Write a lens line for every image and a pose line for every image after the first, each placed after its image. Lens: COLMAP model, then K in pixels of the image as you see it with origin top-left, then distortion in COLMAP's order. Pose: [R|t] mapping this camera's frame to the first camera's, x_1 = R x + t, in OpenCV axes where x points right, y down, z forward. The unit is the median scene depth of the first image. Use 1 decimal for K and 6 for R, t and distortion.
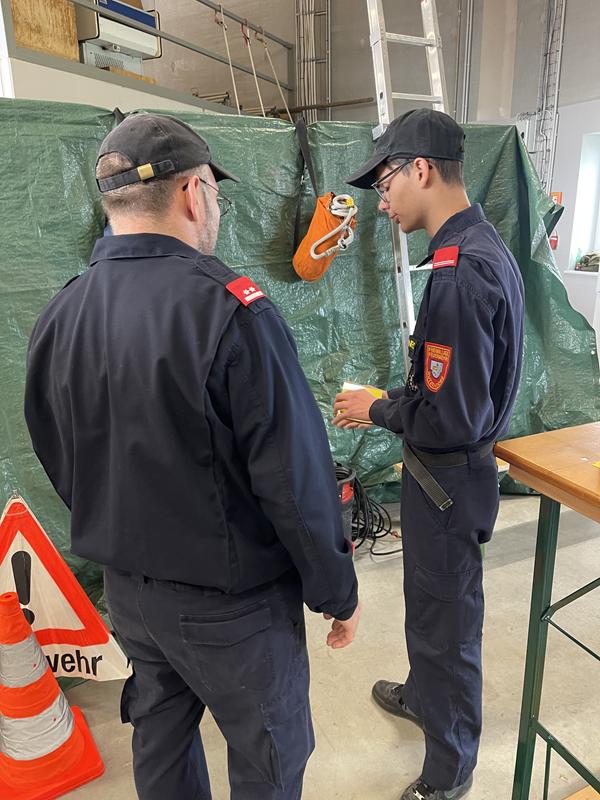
lens RADIAL K [[590.8, 0, 312.8], [0, 590.8, 404.3], [0, 0, 1]] dist [0.069714, -0.082879]
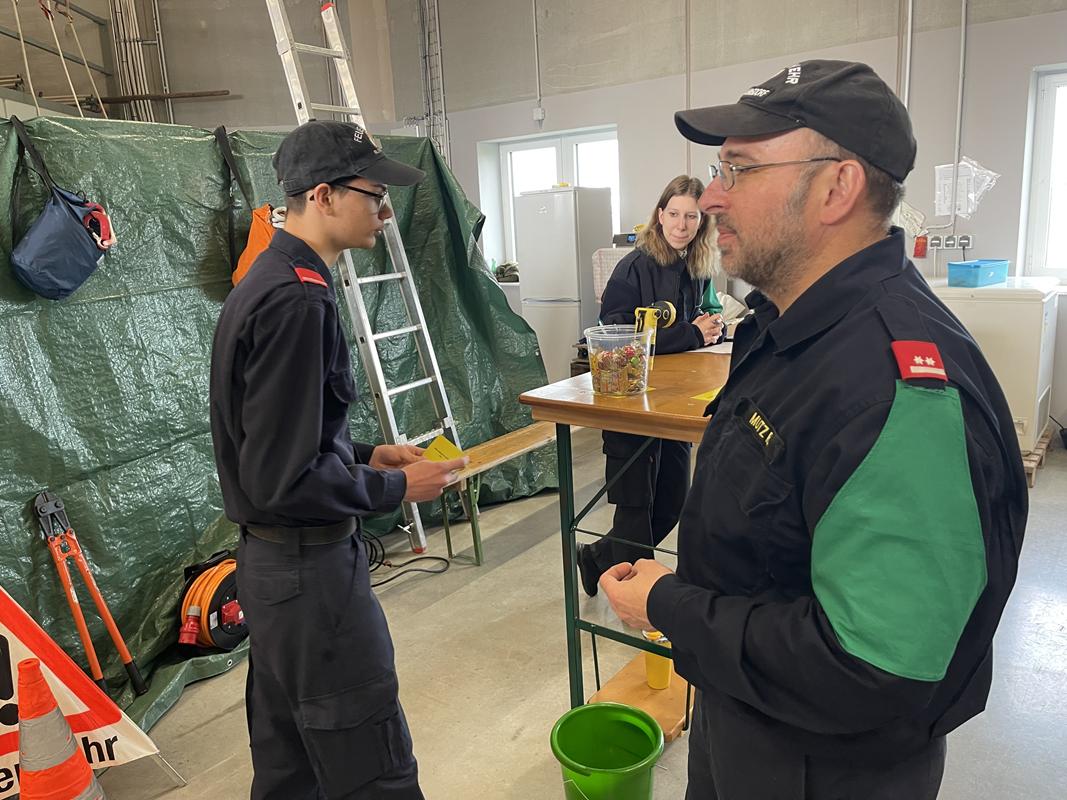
lens RADIAL K [[788.0, 0, 533.5], [0, 788.0, 400.0], [0, 0, 1]] dist [0.069714, -0.082879]
pose [[0.882431, -0.130332, 0.452028, -0.184987], [0.172875, 0.983467, -0.053920, 0.074137], [-0.437527, 0.125725, 0.890373, -0.223305]]
